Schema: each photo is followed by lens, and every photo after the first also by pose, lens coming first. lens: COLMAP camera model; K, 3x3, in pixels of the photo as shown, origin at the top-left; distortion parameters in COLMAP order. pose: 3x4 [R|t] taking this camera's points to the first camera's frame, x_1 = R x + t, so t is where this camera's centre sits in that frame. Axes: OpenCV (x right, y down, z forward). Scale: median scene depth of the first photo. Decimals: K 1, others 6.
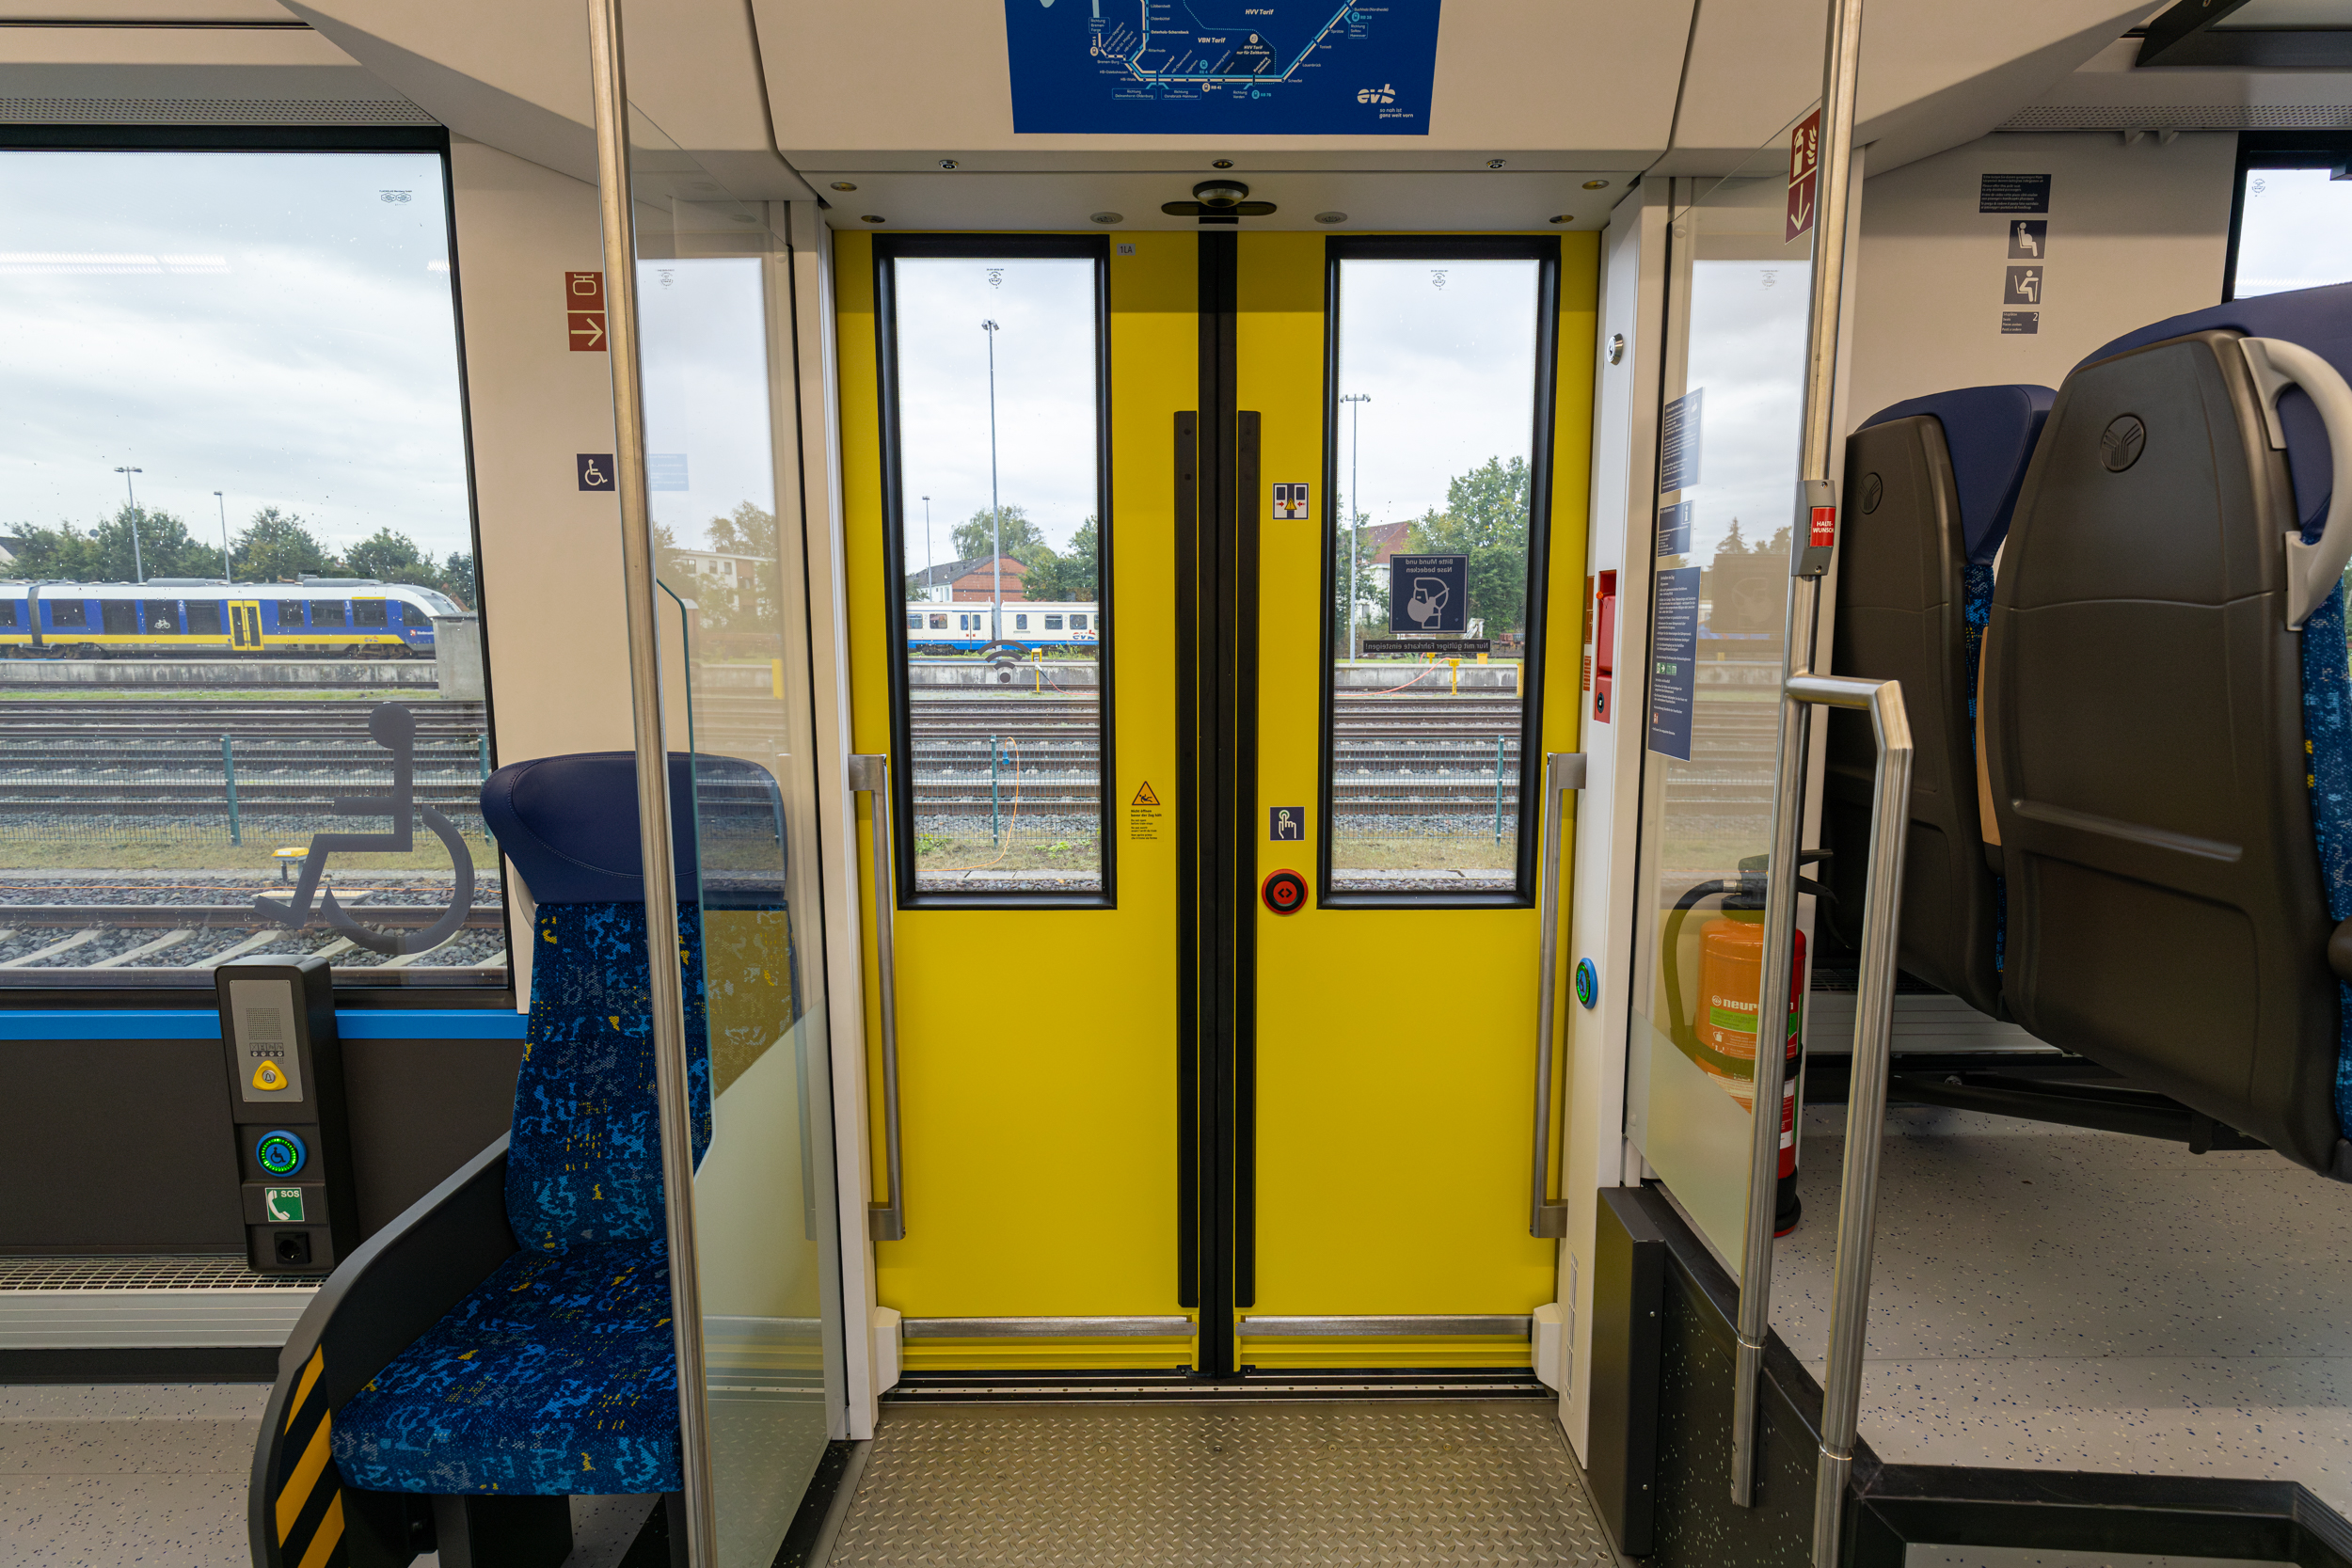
lens RADIAL K [[1151.1, 0, 1184.0], [0, 1151.1, 776.9], [0, 0, 1]] dist [0.000276, 0.000555]
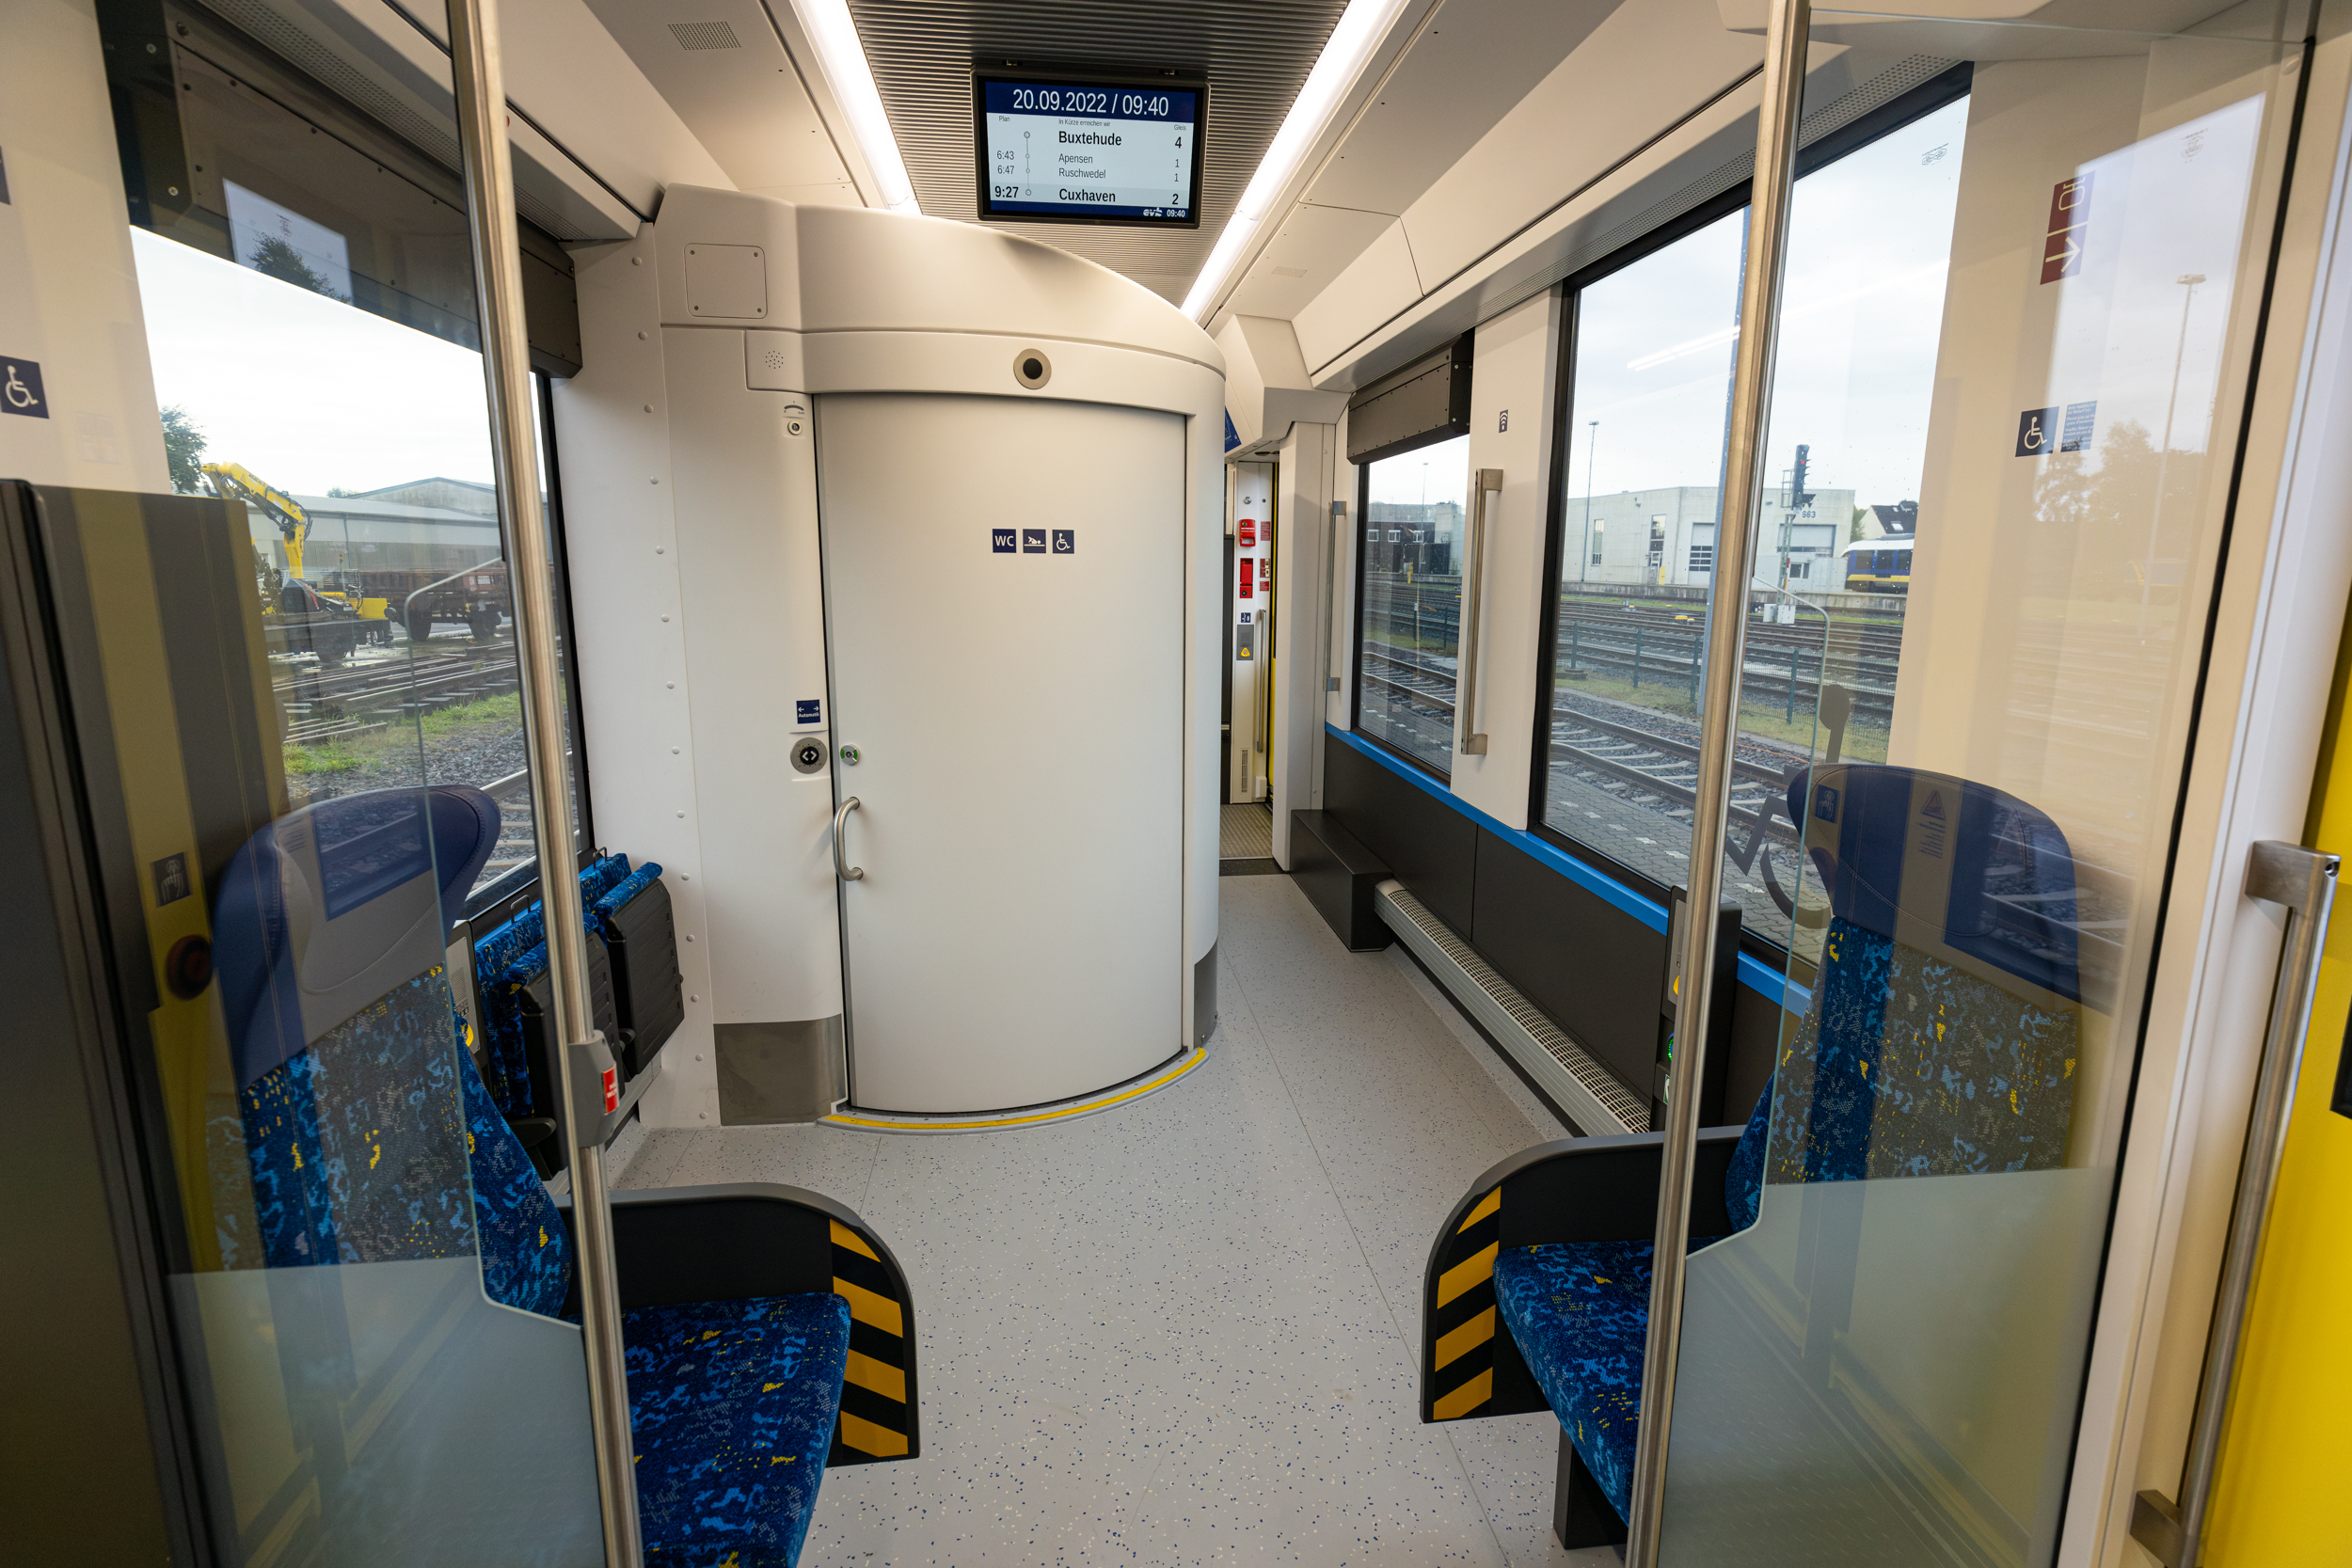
lens RADIAL K [[1134.5, 0, 1191.0], [0, 1134.5, 775.1], [0, 0, 1]] dist [-0.001284, 0.000272]
pose [[0.120556, 0.184753, -0.975363, 0.241720], [-0.138305, 0.976072, 0.167793, -0.078797], [0.983025, 0.114669, 0.143224, 0.322268]]
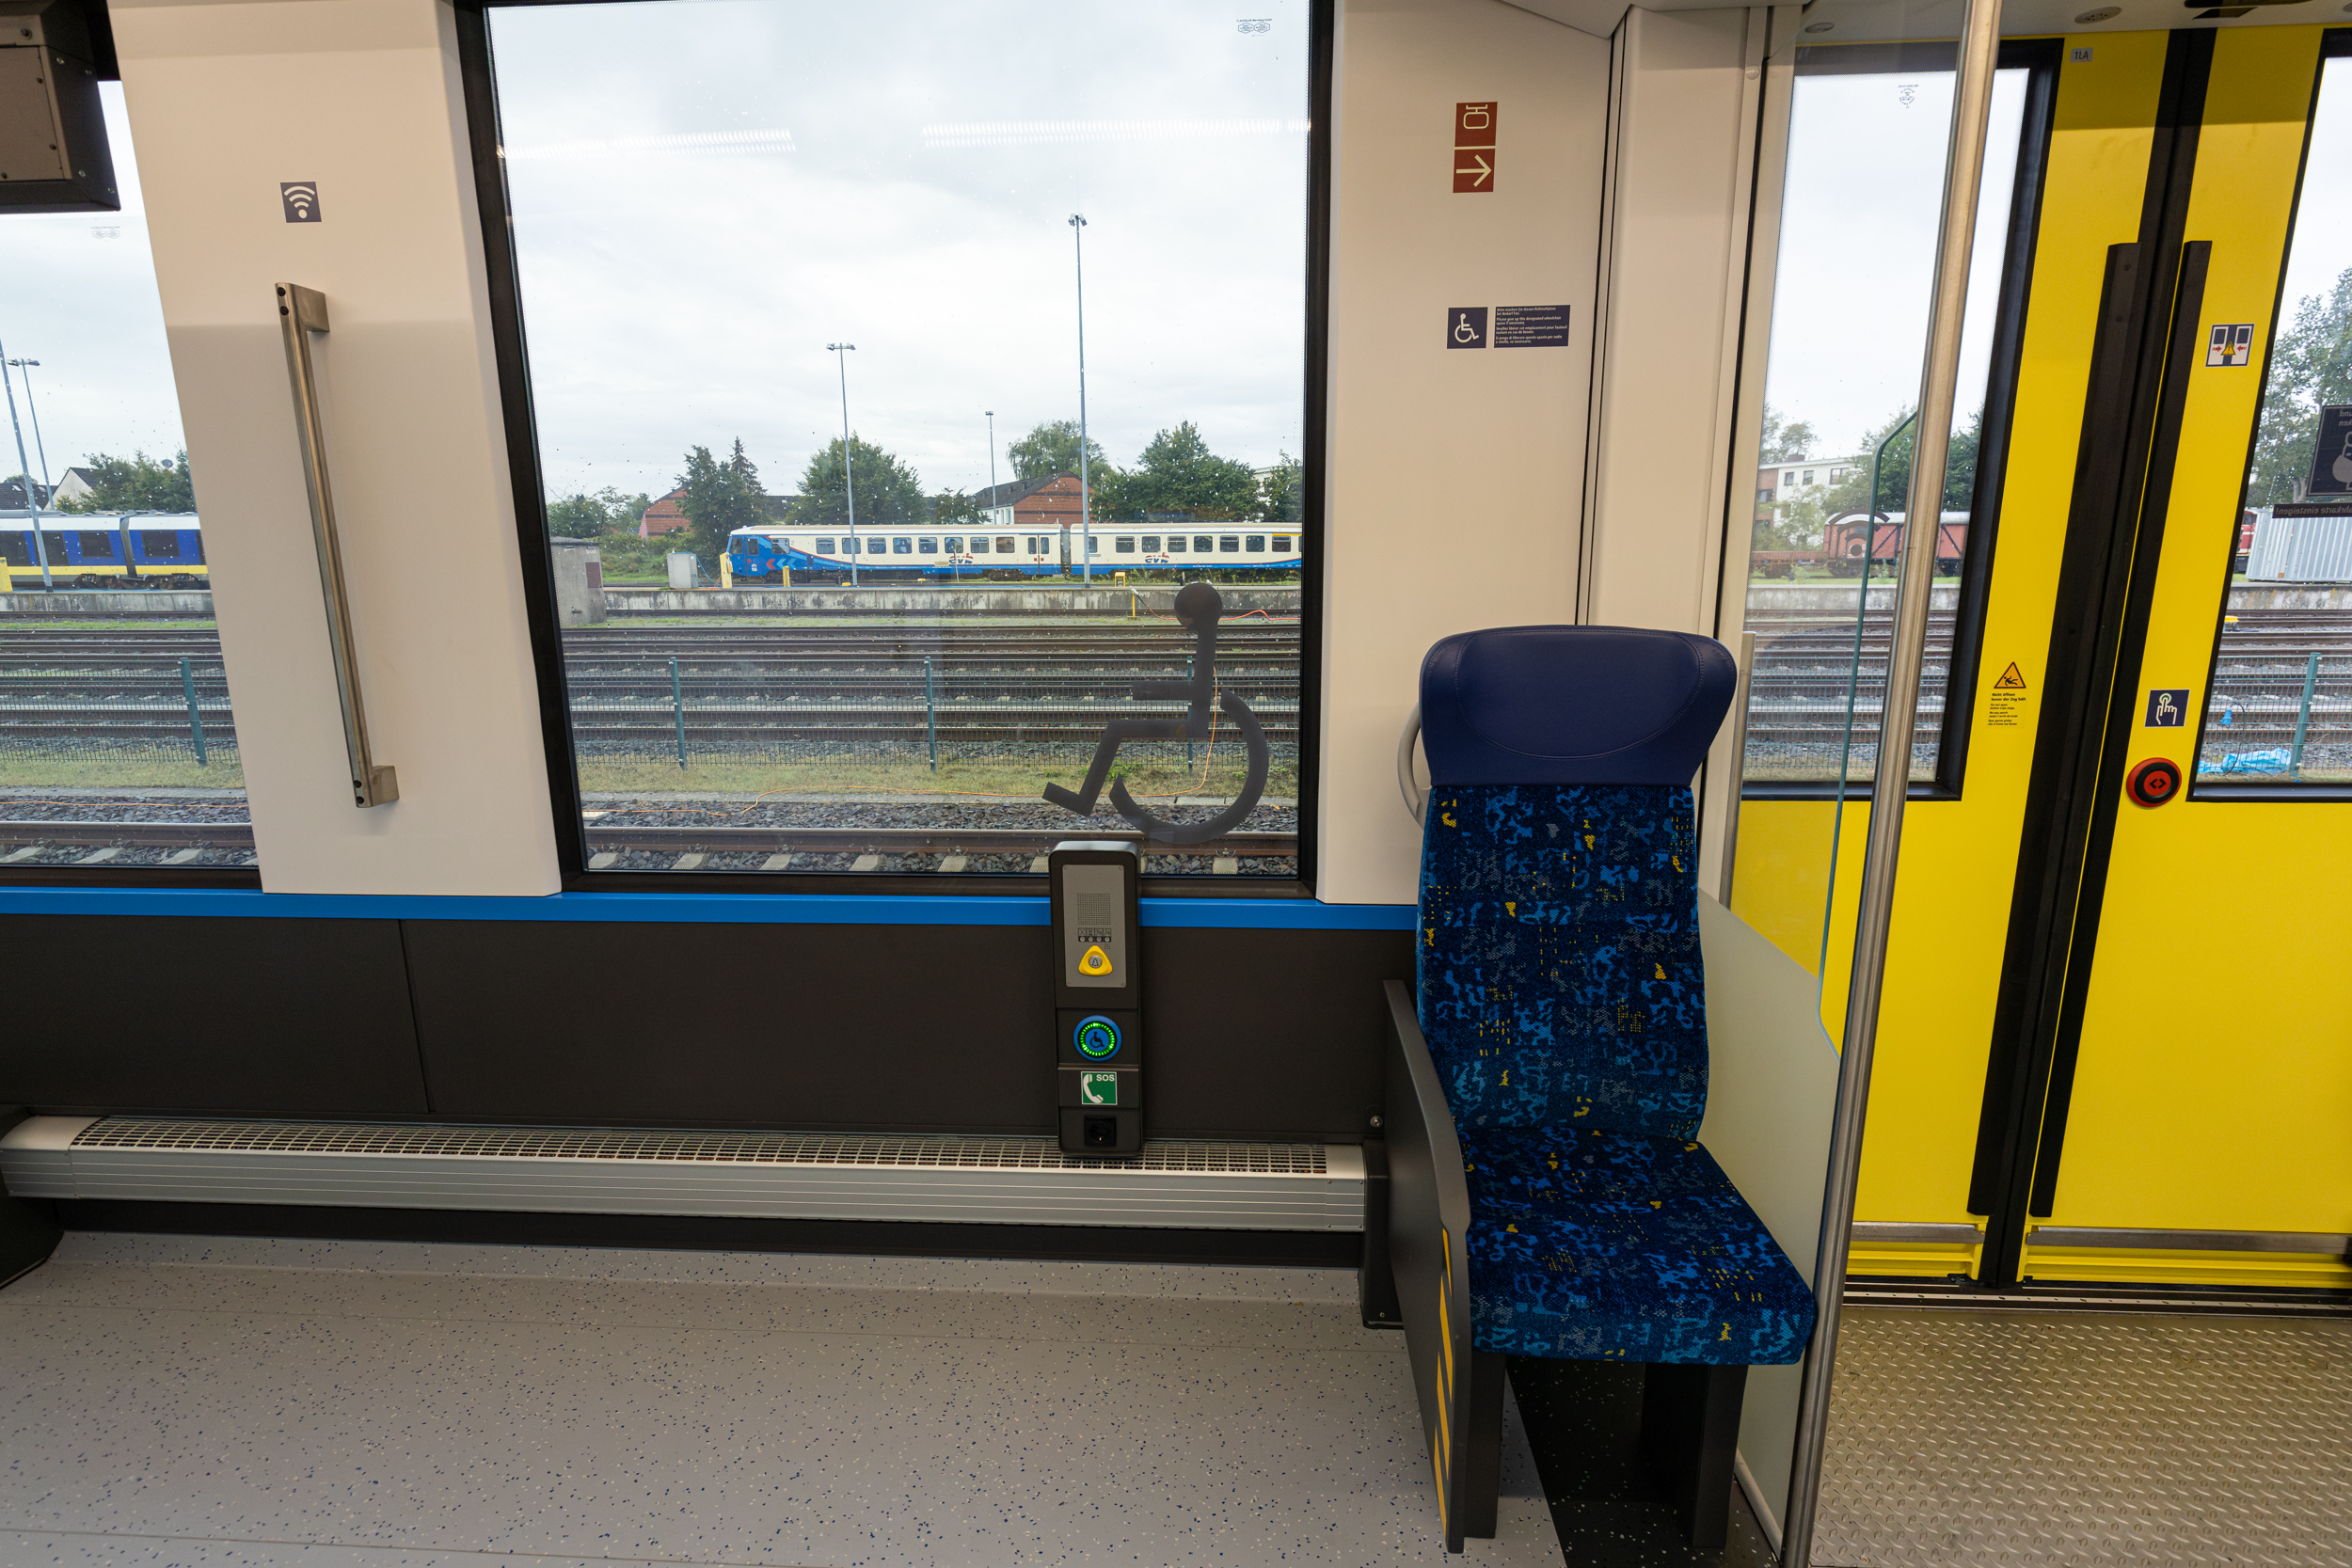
lens RADIAL K [[1197.9, 0, 1152.8], [0, 1197.9, 810.9], [0, 0, 1]] dist [0.000699, 0.001645]
pose [[0.997677, 0.005450, -0.067904, -0.692214], [0.000292, 0.996444, 0.084263, 0.043765], [0.068122, -0.084087, 0.994127, -0.017280]]
